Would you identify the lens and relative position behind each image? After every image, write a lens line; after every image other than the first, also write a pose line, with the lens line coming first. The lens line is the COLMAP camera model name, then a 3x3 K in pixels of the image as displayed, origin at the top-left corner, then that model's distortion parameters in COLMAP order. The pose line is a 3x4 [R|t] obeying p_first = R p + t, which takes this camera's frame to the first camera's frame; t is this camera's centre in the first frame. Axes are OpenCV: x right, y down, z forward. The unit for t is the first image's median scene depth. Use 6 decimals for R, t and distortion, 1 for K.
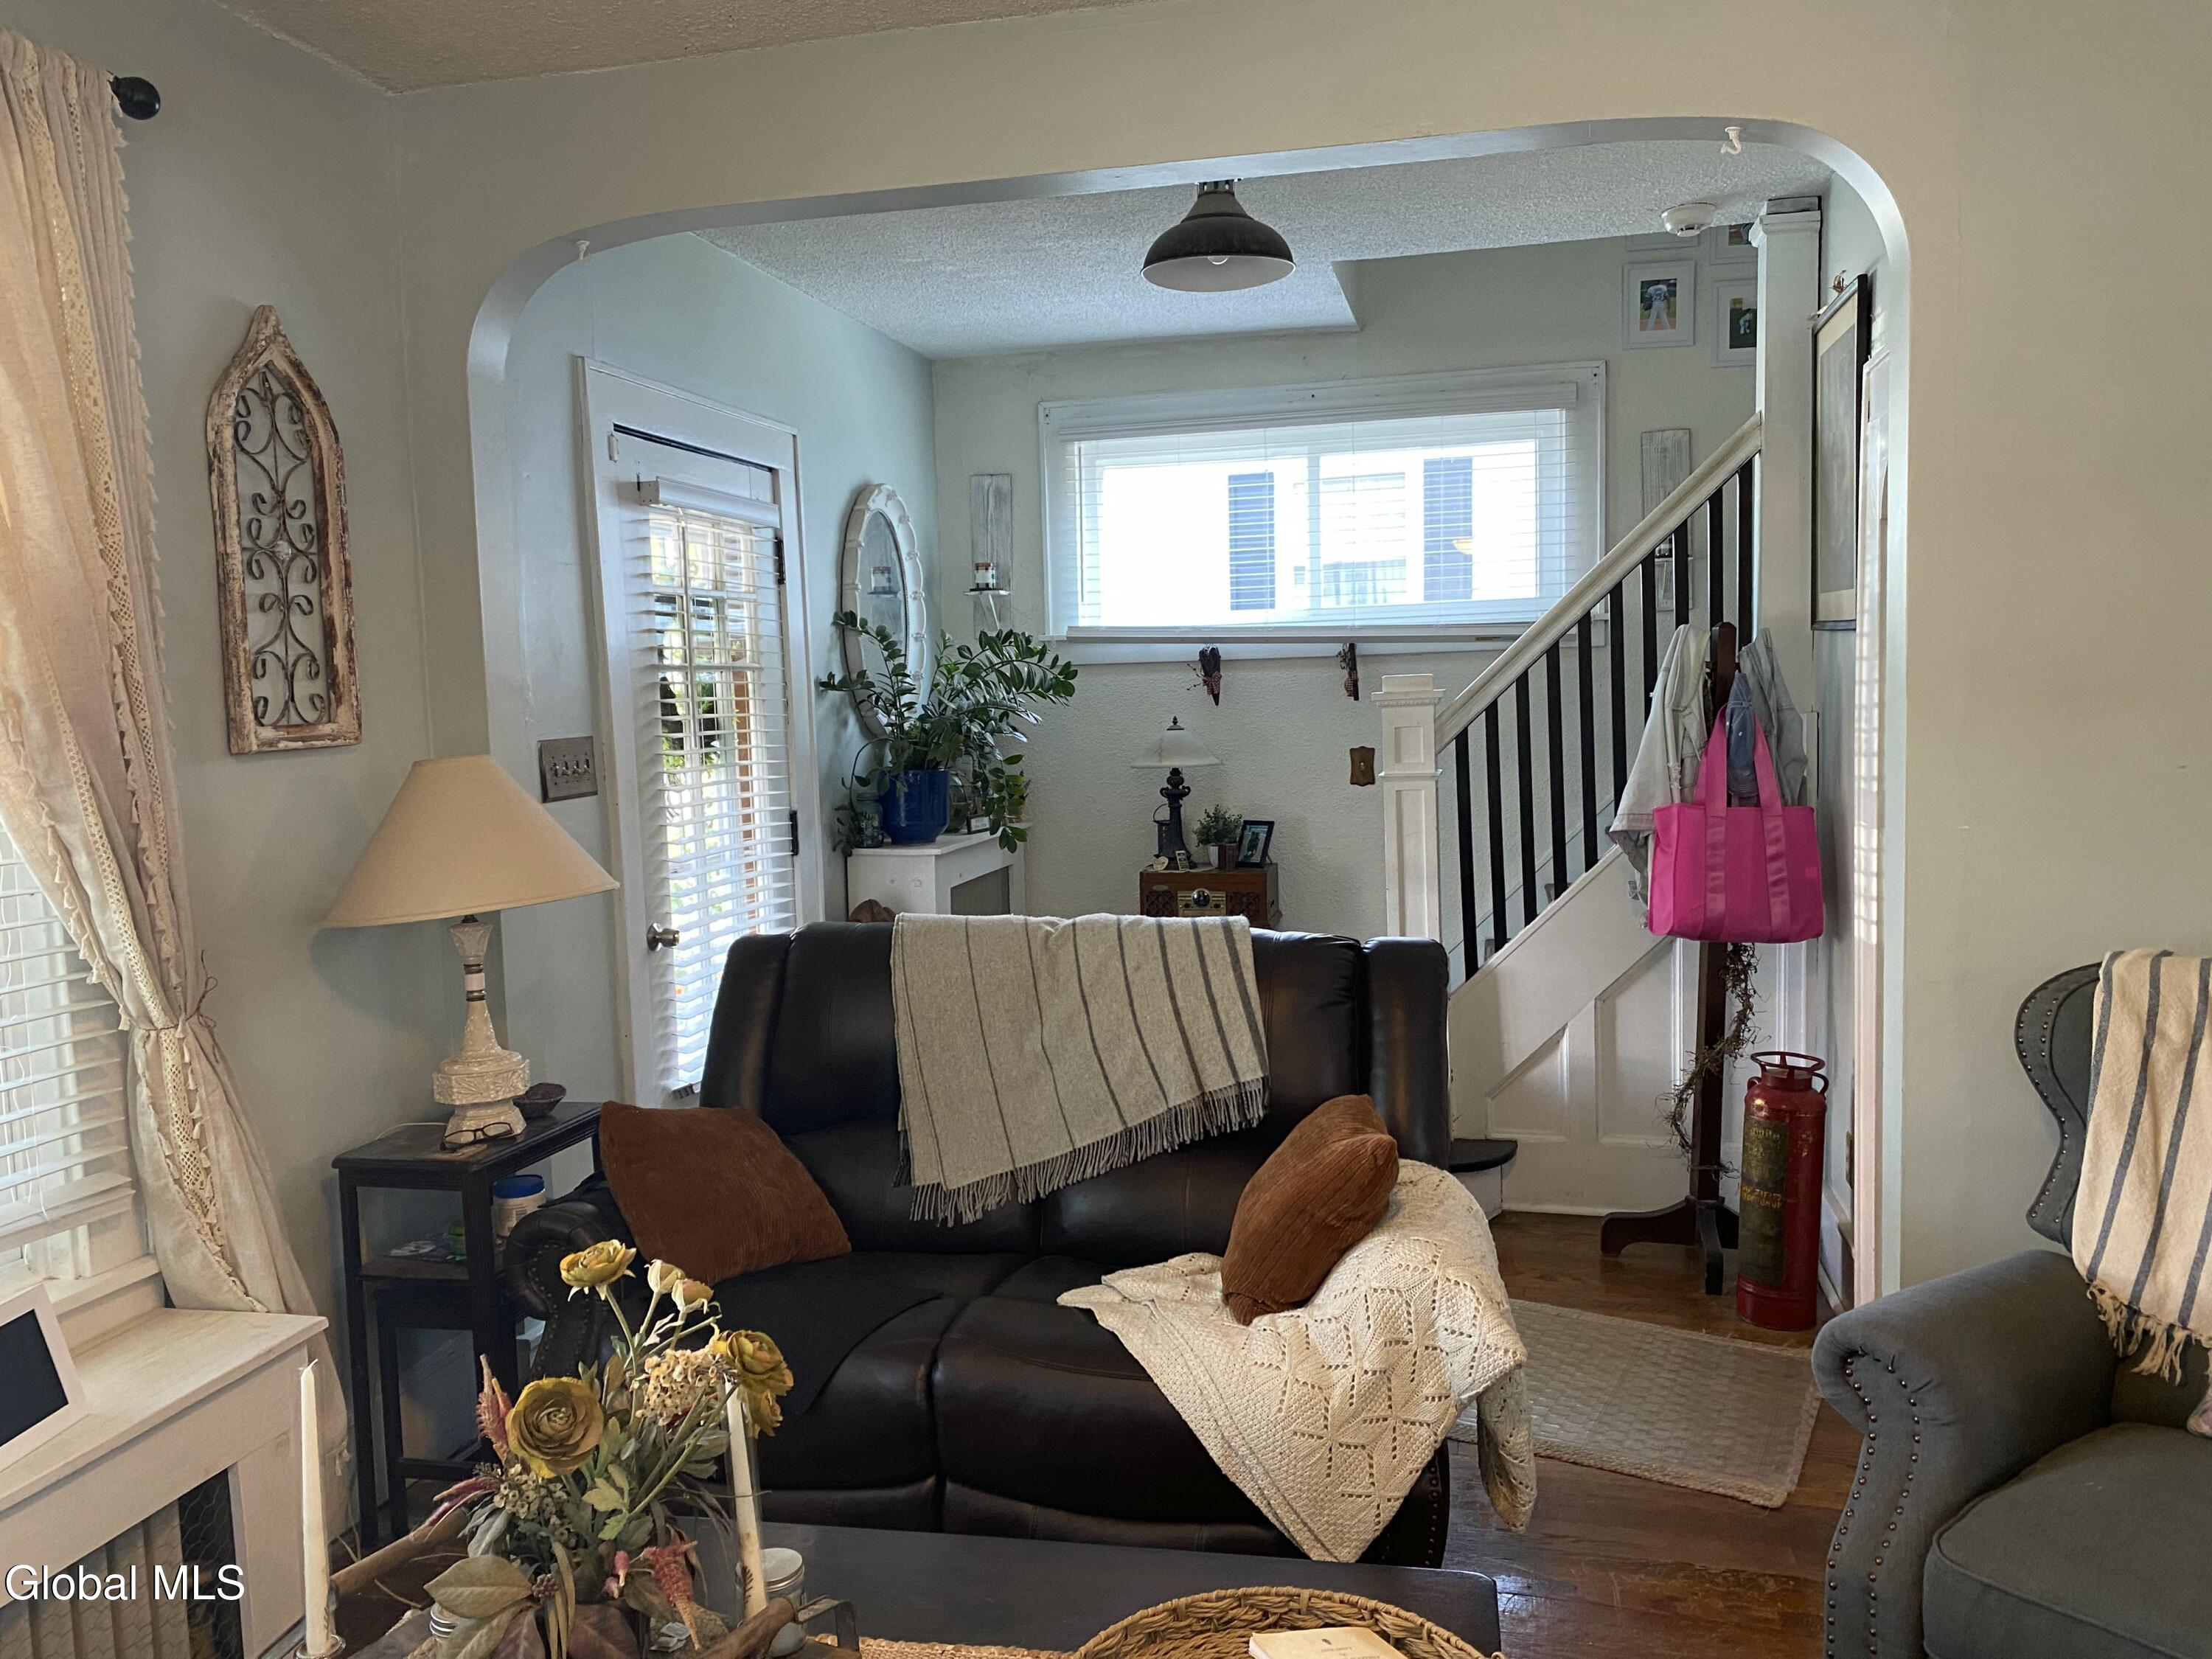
lens RADIAL K [[1681.9, 0, 1106.0], [0, 1681.9, 829.5], [0, 0, 1]] dist [0.145744, -0.265885]
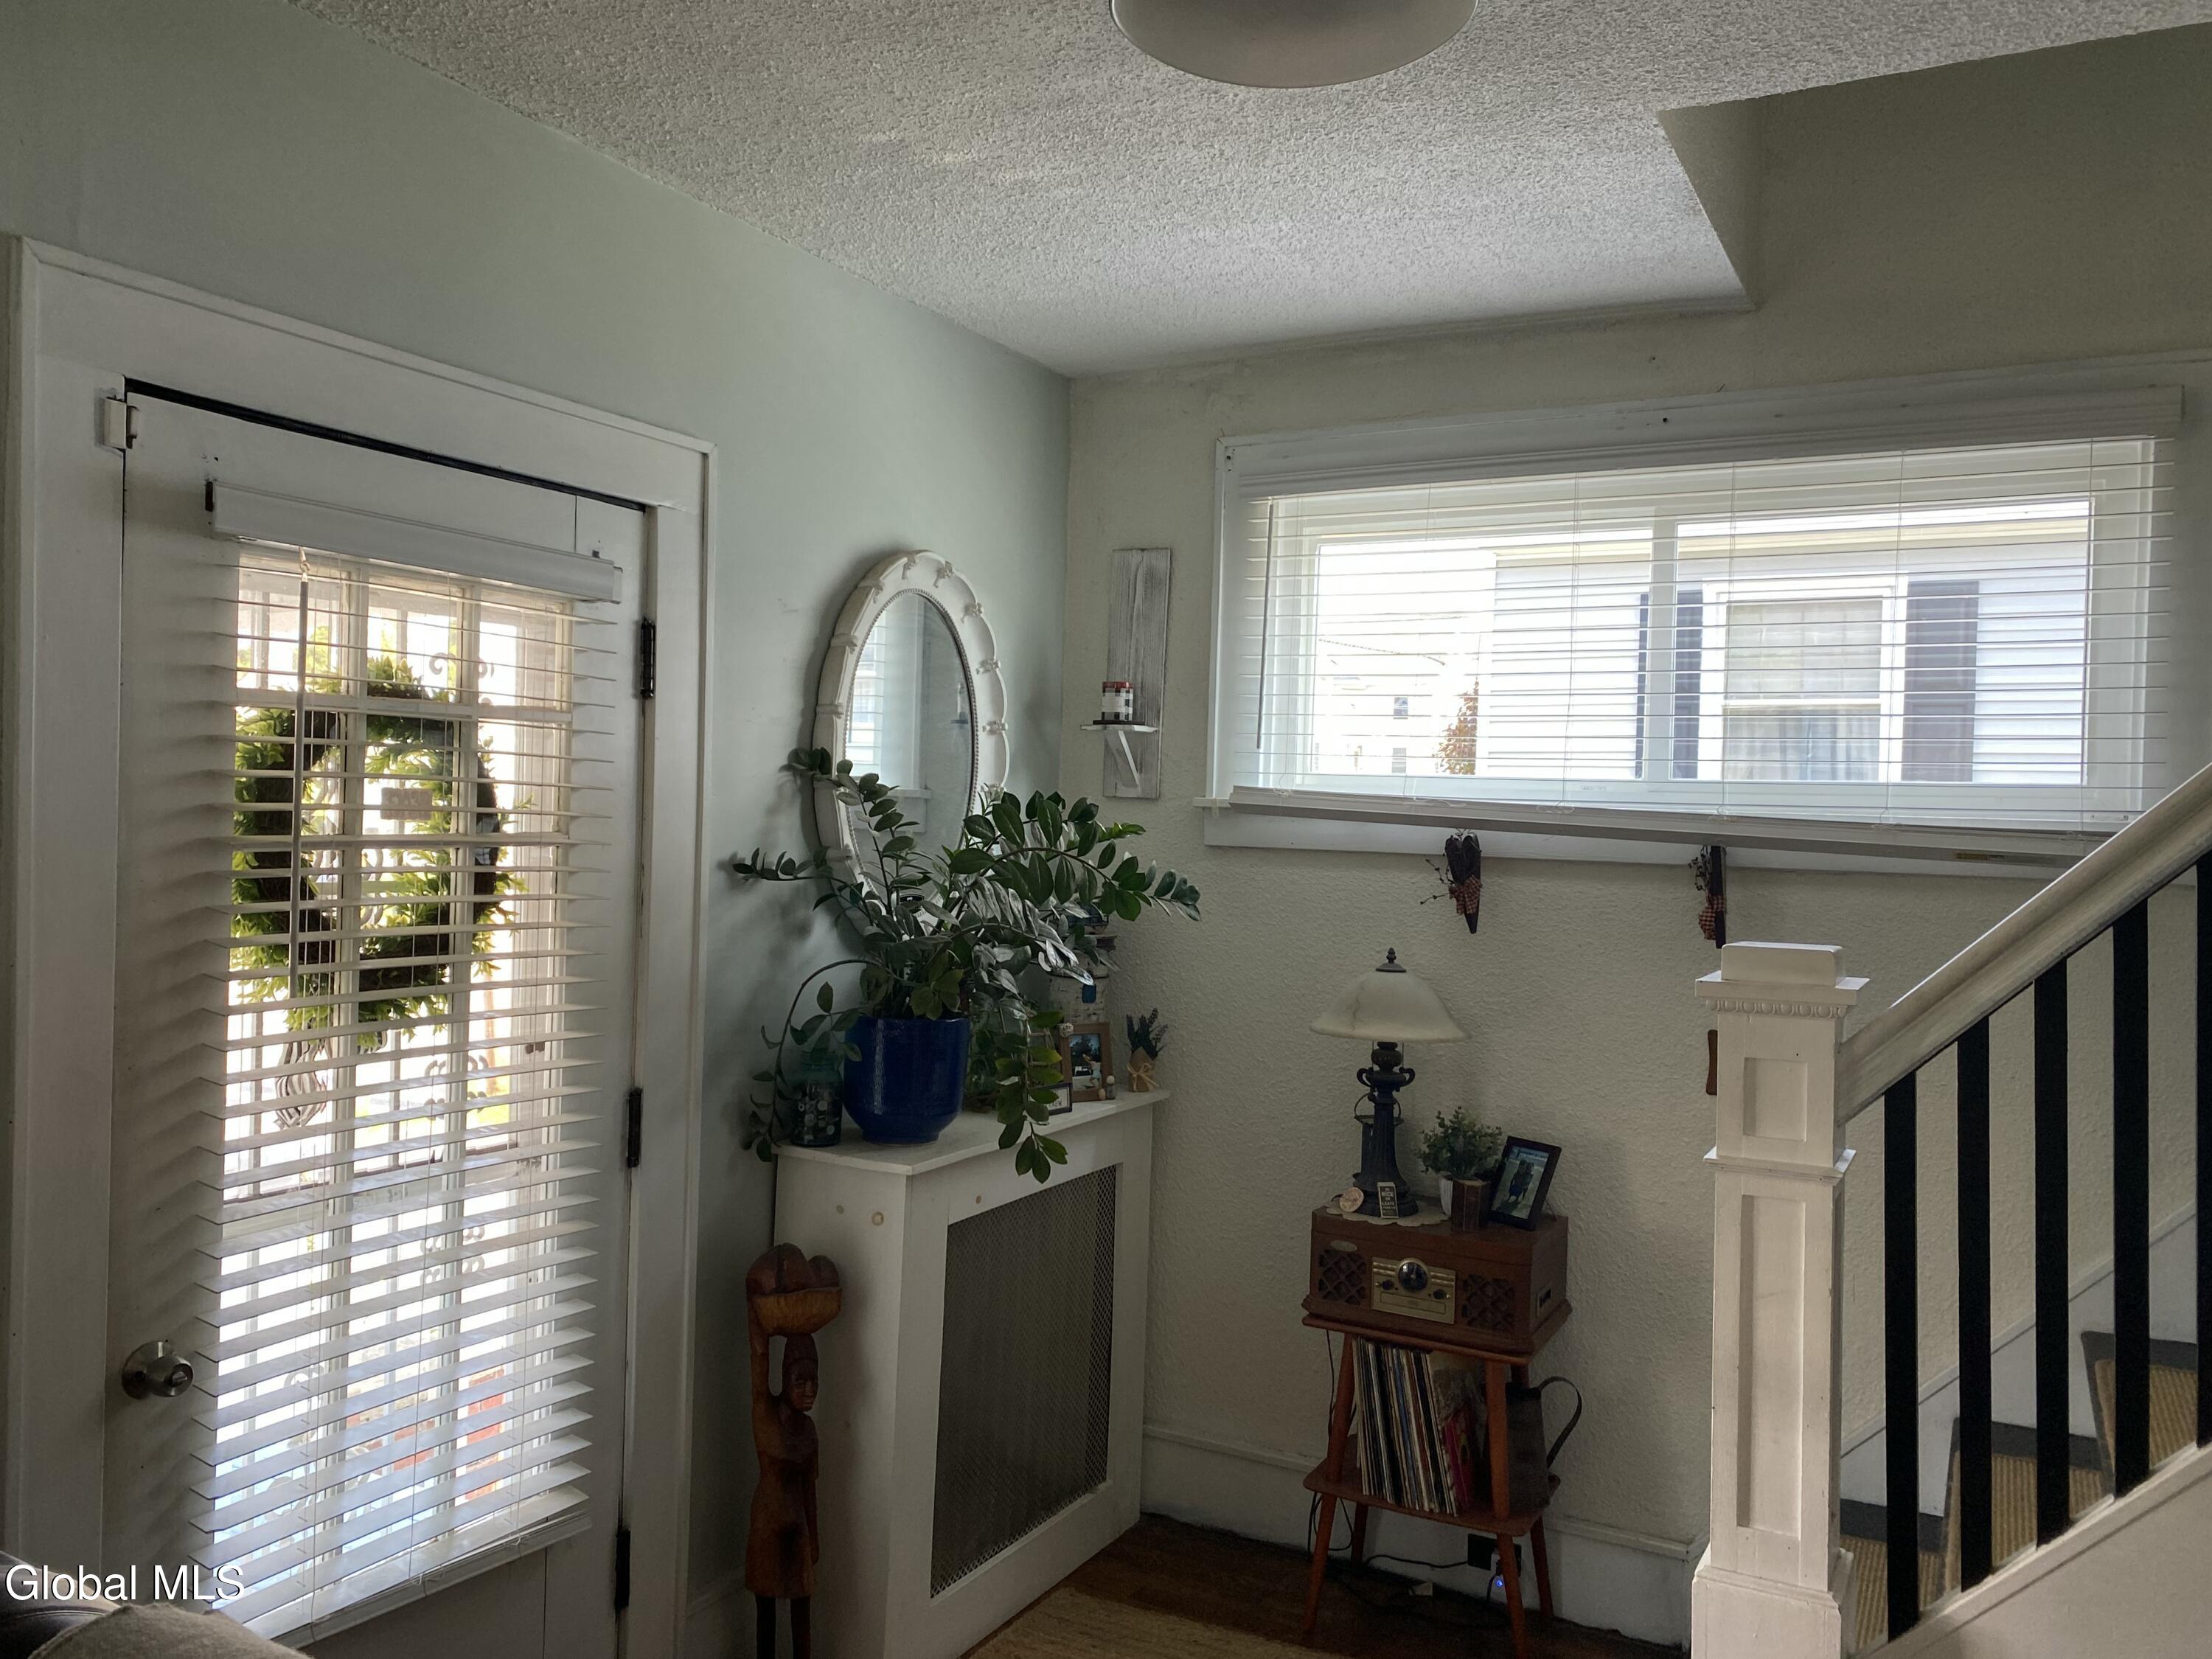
lens RADIAL K [[1687.5, 0, 1104.8], [0, 1687.5, 797.2], [0, 0, 1]] dist [0.086712, -0.130718]
pose [[0.962971, 0.054724, -0.263993, 0.098115], [-0.079773, 0.993173, -0.085108, -0.061600], [0.257533, 0.103016, 0.960762, 0.401738]]
